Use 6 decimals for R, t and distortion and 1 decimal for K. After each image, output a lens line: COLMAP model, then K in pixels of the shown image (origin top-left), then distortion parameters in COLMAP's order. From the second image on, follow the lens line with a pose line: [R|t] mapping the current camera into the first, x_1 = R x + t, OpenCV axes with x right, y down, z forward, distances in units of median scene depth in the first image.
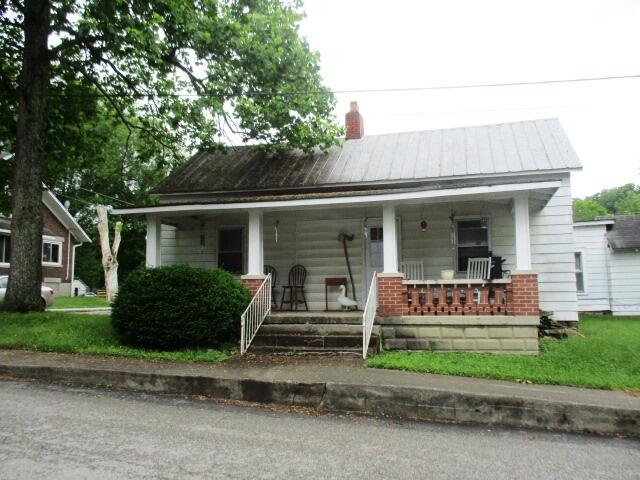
lens RADIAL K [[535.9, 0, 318.8], [0, 535.9, 239.3], [0, 0, 1]] dist [-0.016213, 0.020638]
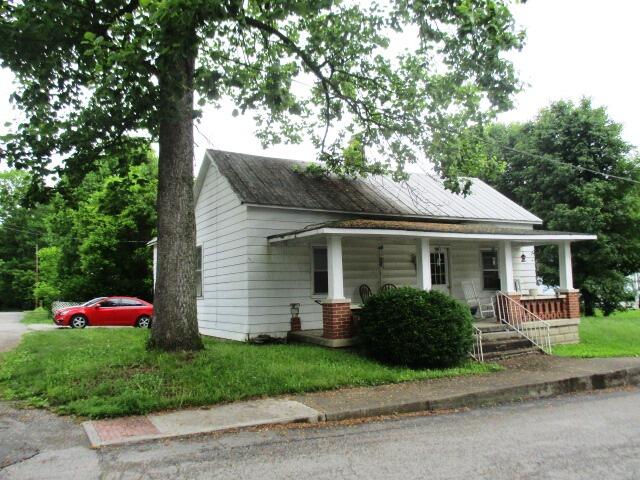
lens RADIAL K [[535.9, 0, 318.4], [0, 535.9, 240.1], [0, 0, 1]] dist [-0.016213, 0.020638]
pose [[0.685247, 0.055826, 0.726168, -1.382682], [-0.041414, 0.998431, -0.037676, 0.007000], [-0.727132, -0.004256, 0.686484, 0.512497]]
